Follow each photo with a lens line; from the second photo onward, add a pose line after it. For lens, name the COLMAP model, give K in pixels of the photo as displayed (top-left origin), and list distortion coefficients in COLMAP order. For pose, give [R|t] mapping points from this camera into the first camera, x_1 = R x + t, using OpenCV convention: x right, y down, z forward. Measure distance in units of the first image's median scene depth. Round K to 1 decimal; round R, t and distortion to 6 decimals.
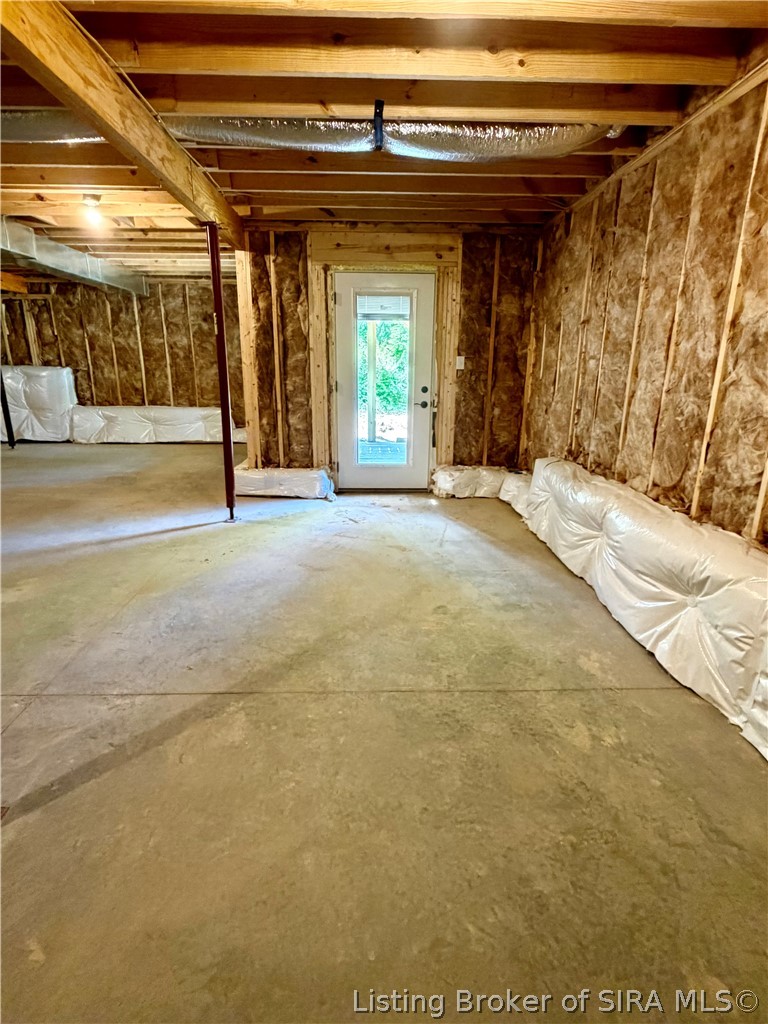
lens RADIAL K [[524.3, 0, 384.0], [0, 524.3, 512.0], [0, 0, 1]] dist [0.001756, 0.000782]
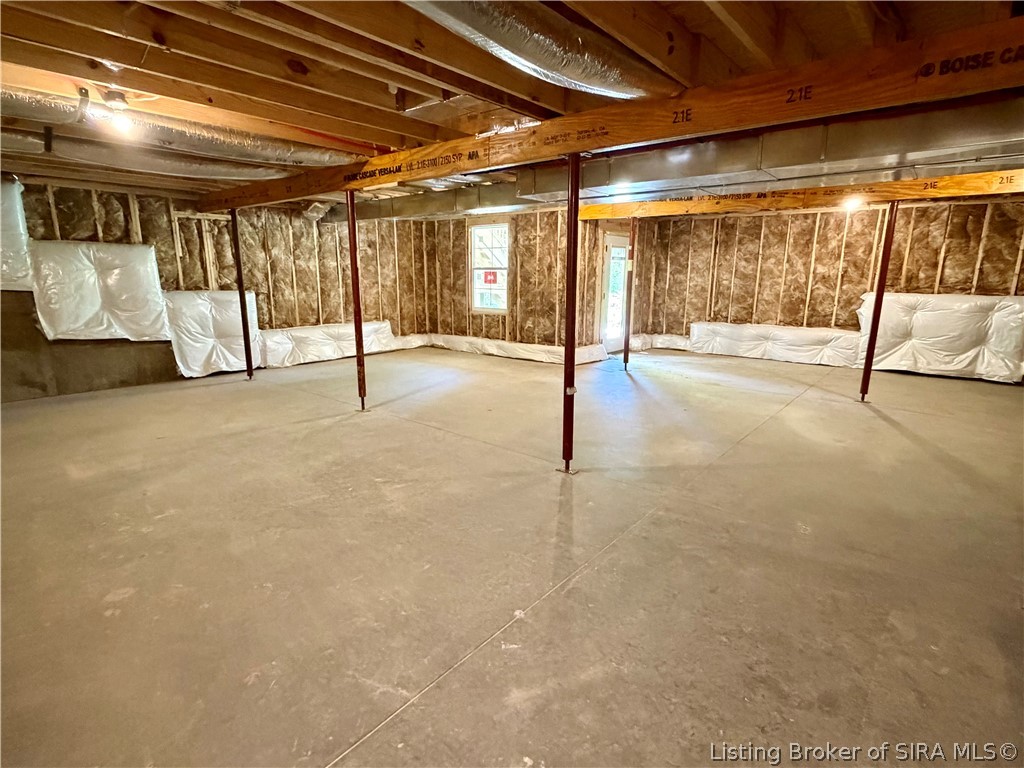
lens RADIAL K [[524.3, 0, 512.0], [0, 524.3, 384.0], [0, 0, 1]] dist [0.001756, 0.000782]
pose [[0.657751, -0.163076, 0.735370, -1.025532], [0.208971, 0.977466, 0.029850, -0.040868], [-0.723667, 0.134037, 0.677008, 0.038093]]
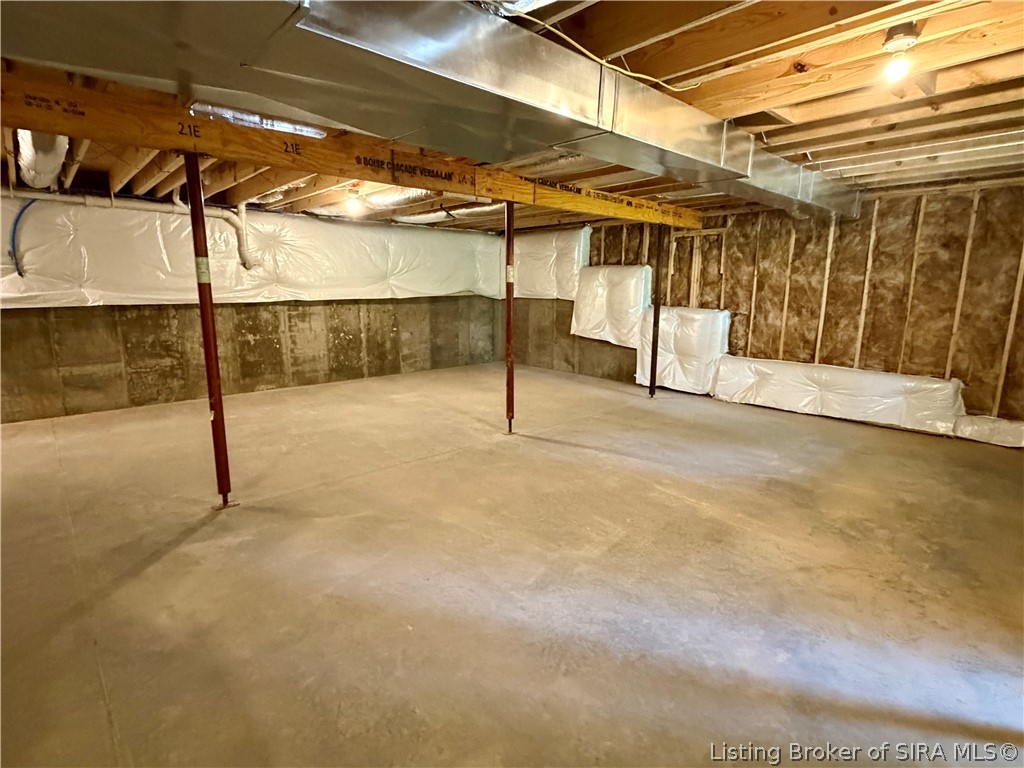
lens RADIAL K [[524.3, 0, 512.0], [0, 524.3, 384.0], [0, 0, 1]] dist [0.001756, 0.000782]
pose [[0.654954, 0.136875, -0.743169, -0.186357], [-0.211108, 0.977444, -0.006026, -0.082634], [0.725582, 0.160836, 0.669076, 0.205647]]
